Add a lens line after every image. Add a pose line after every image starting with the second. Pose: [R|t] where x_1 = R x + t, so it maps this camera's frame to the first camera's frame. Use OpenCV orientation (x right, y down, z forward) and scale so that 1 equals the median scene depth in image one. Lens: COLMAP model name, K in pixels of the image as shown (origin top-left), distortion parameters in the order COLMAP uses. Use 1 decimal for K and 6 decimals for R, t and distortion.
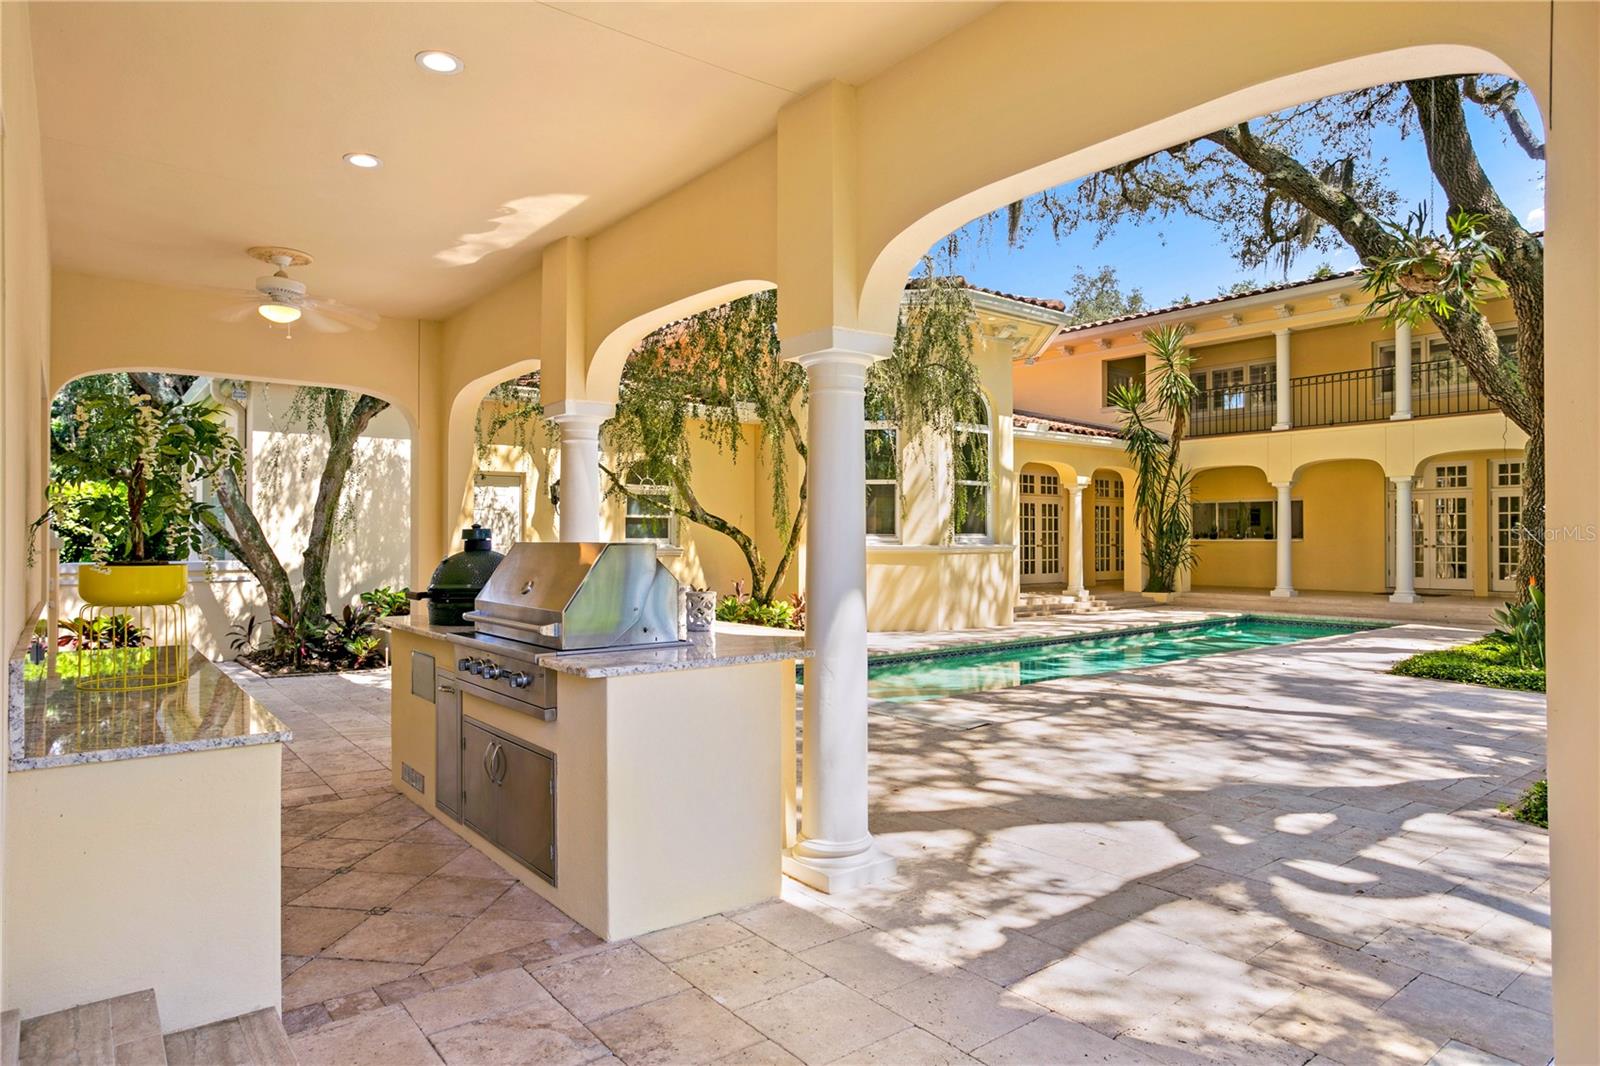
lens RADIAL K [[990.0, 0, 800.0], [0, 990.0, 533.0], [0, 0, 1]] dist [-0.001346, 0.042351]
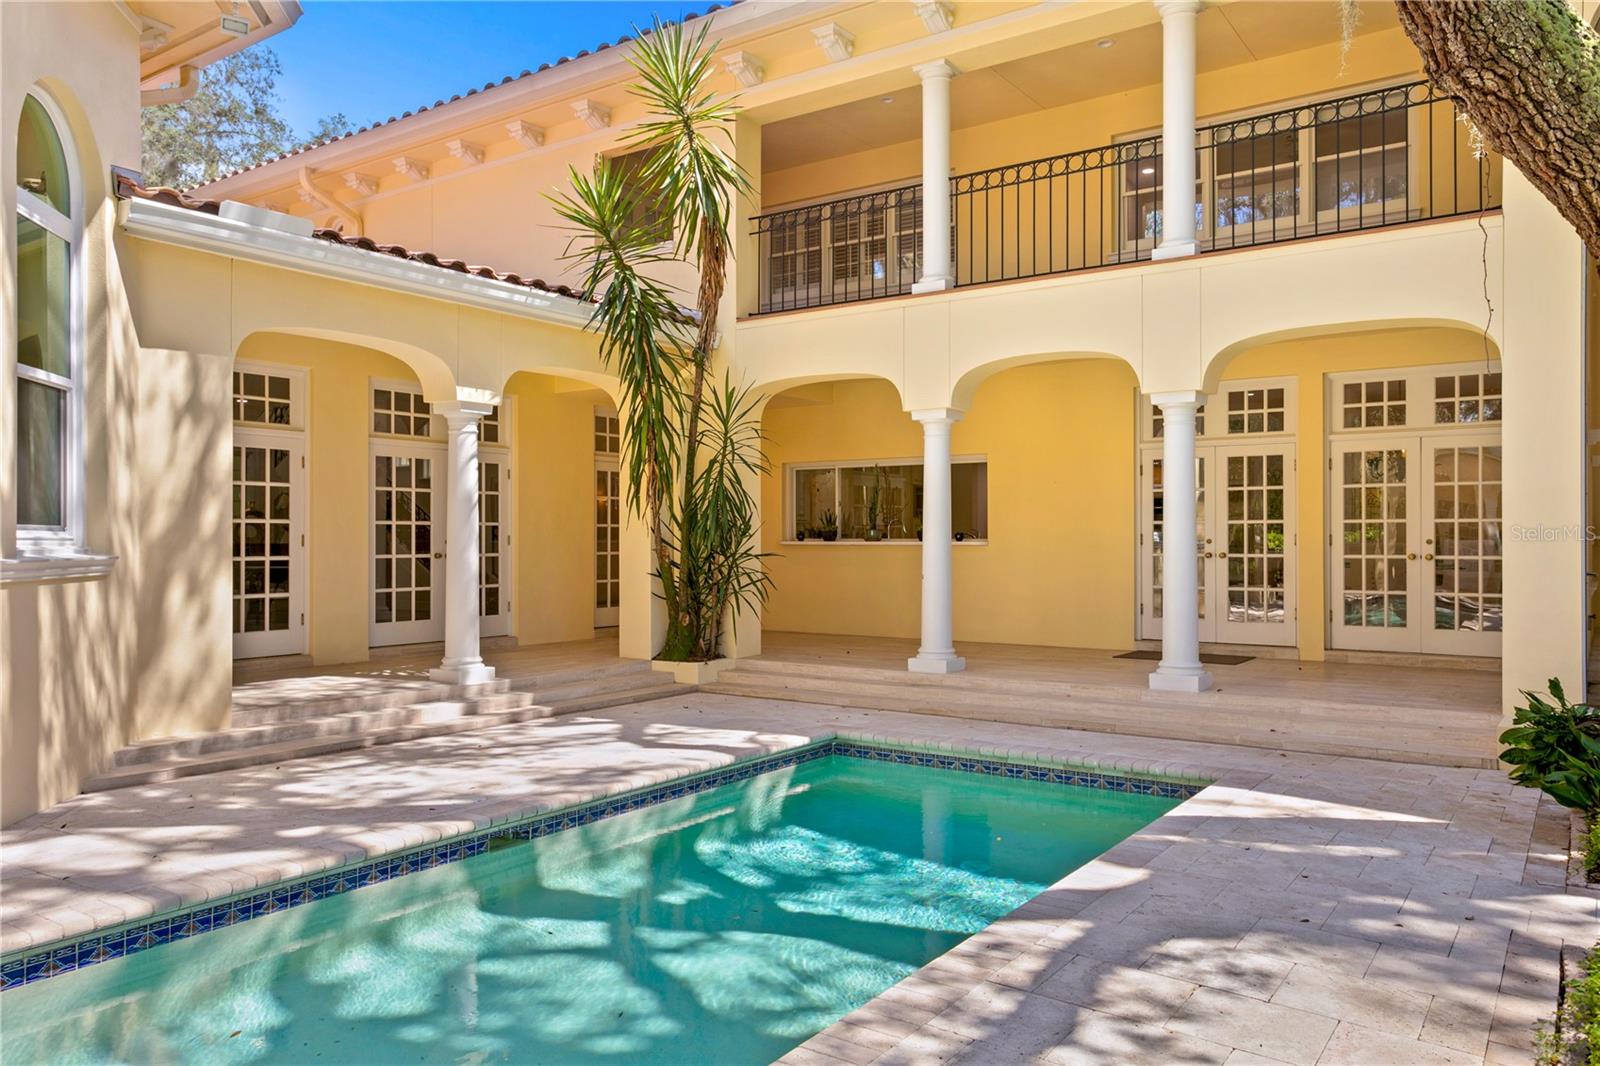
lens RADIAL K [[1214.2, 0, 800.0], [0, 1214.2, 533.0], [0, 0, 1]] dist [-0.005136, -0.002292]
pose [[0.962504, 0.001244, 0.271264, 0.278338], [-0.001313, 0.999999, 0.000072, 0.002646], [-0.271263, -0.000425, 0.962505, 0.489239]]
